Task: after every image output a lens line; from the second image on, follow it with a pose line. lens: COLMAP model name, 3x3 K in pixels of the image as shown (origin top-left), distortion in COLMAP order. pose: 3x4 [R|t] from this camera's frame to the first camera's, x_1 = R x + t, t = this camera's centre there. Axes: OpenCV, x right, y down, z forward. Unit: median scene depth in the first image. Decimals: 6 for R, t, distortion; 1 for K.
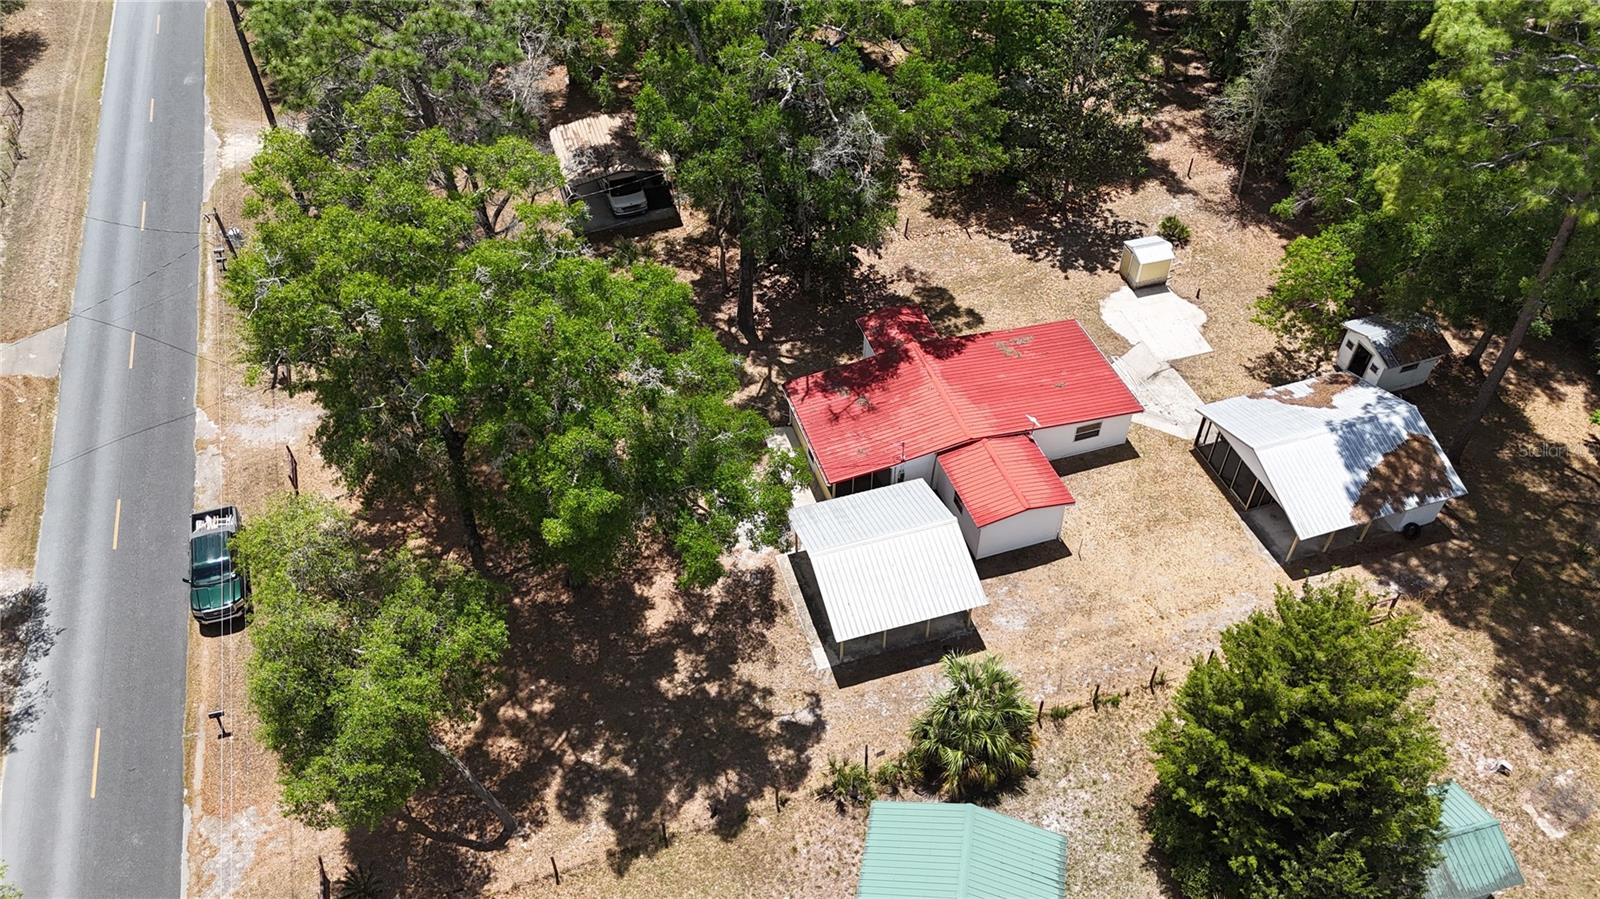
lens RADIAL K [[1181.8, 0, 801.7], [0, 1181.8, 445.0], [0, 0, 1]] dist [0.059245, -0.065115]
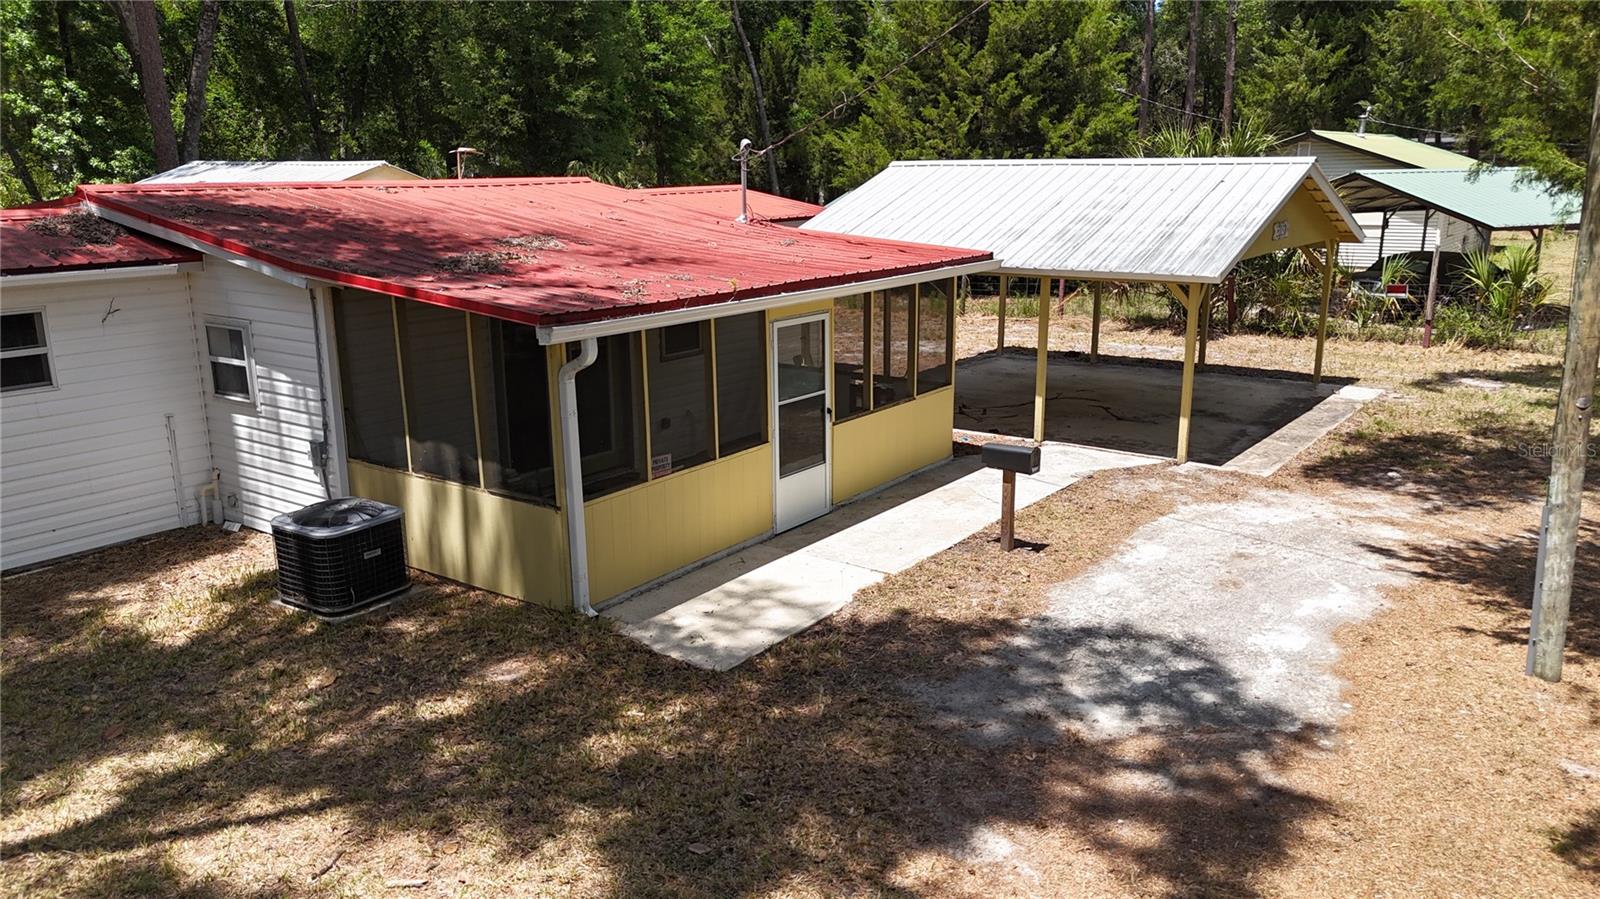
lens RADIAL K [[1179.7, 0, 804.7], [0, 1179.7, 450.1], [0, 0, 1]] dist [0.062669, -0.056855]
pose [[-0.590756, -0.191579, 0.783776, -0.170097], [0.581457, 0.572387, 0.578170, -0.121726], [-0.559389, 0.797289, -0.226746, 1.119362]]
